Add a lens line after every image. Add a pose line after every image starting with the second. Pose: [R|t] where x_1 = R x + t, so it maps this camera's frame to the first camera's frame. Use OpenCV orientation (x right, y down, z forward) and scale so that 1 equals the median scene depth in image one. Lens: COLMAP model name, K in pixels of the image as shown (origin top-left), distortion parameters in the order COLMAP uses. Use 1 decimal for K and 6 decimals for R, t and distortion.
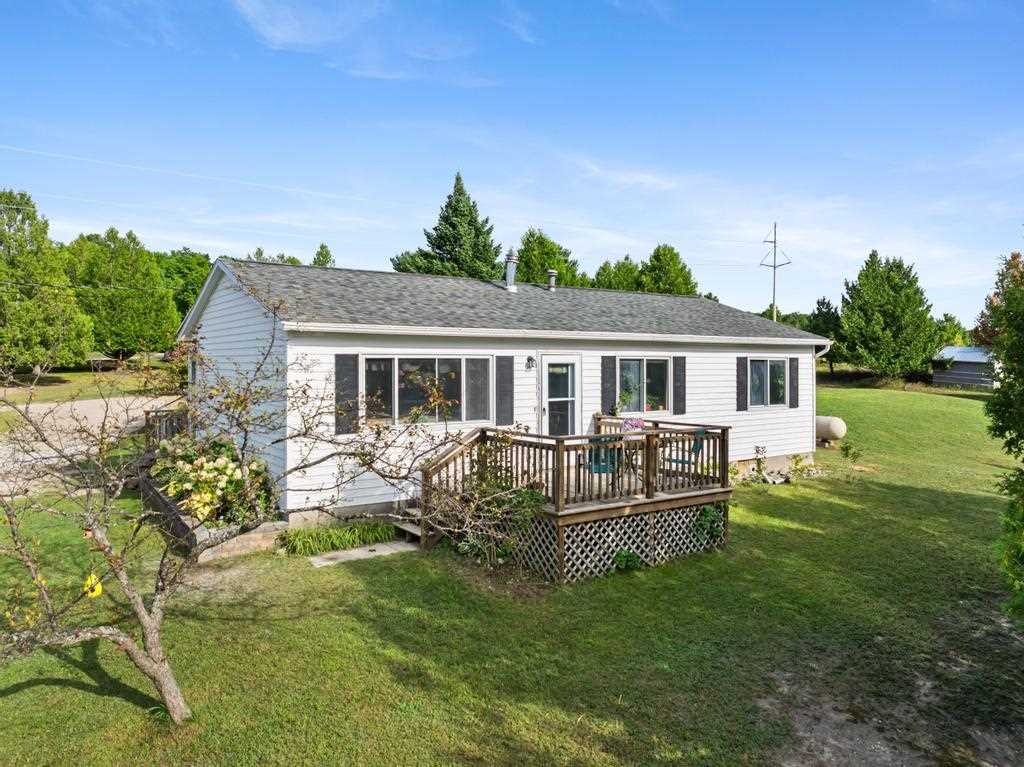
lens RADIAL K [[731.6, 0, 512.0], [0, 731.6, 383.5], [0, 0, 1]] dist [-0.043332, 0.011251]
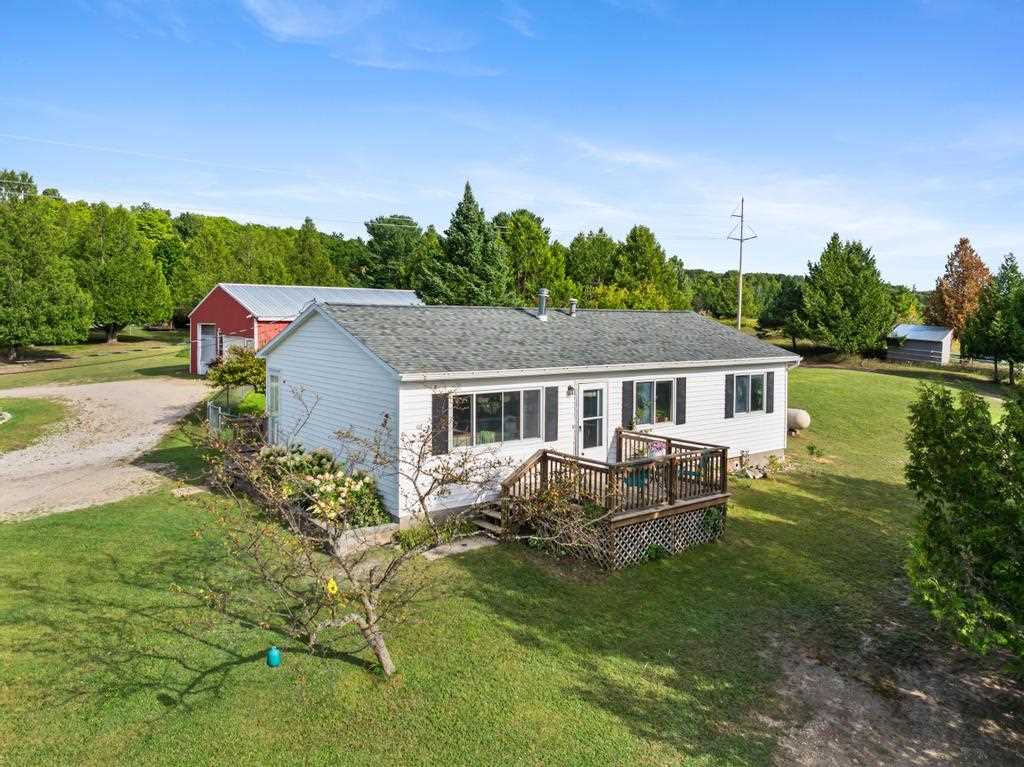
lens RADIAL K [[736.5, 0, 515.5], [0, 736.5, 362.4], [0, 0, 1]] dist [-0.032298, -0.005996]
pose [[0.998451, 0.004893, 0.055422, -0.144861], [-0.006562, 0.999529, 0.029975, -0.118934], [-0.055249, -0.030292, 0.998013, -0.271373]]
